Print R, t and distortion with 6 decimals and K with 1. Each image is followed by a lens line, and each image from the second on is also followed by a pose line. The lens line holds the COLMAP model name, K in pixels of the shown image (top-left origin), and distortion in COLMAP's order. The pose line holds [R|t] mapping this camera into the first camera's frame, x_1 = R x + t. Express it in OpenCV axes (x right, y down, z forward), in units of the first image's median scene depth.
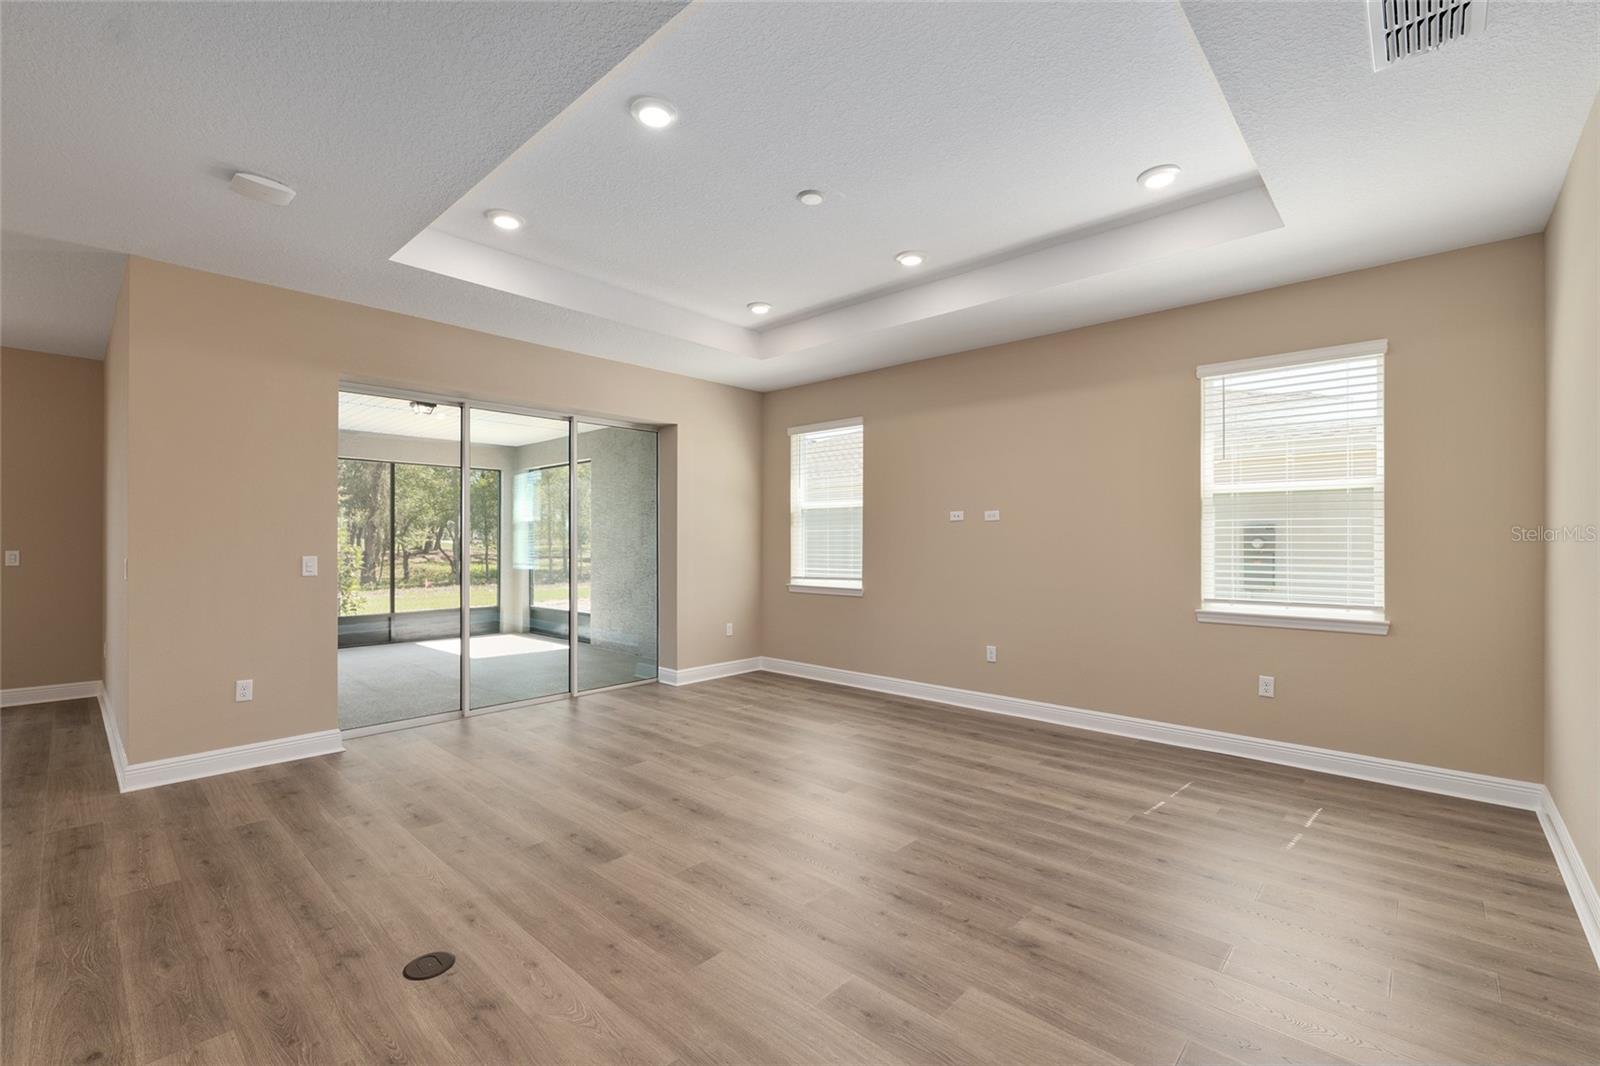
lens RADIAL K [[684.9, 0, 800.0], [0, 684.9, 533.0], [0, 0, 1]] dist [-0.012988, -0.000272]
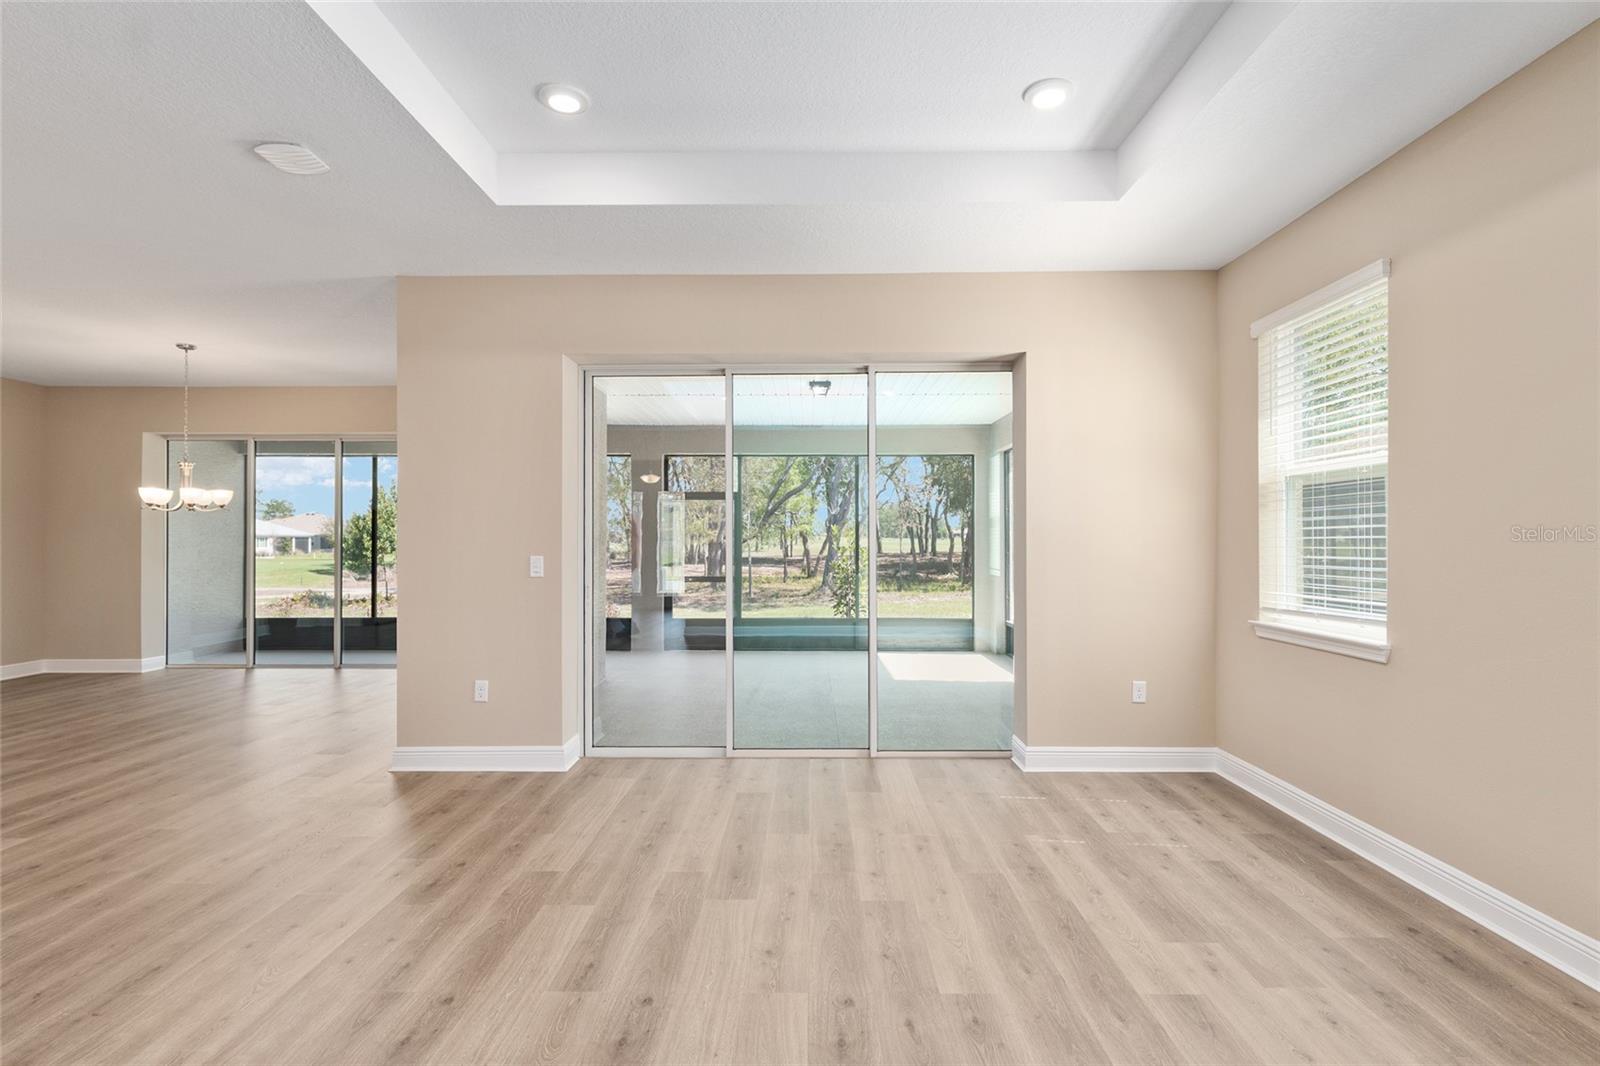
lens RADIAL K [[772.3, 0, 797.7], [0, 772.3, 535.2], [0, 0, 1]] dist [0.000597, 0.000248]
pose [[0.666856, -0.007107, -0.745153, 0.343959], [0.009453, 0.999955, -0.001078, 0.011232], [0.745127, -0.006325, 0.666893, 0.622740]]
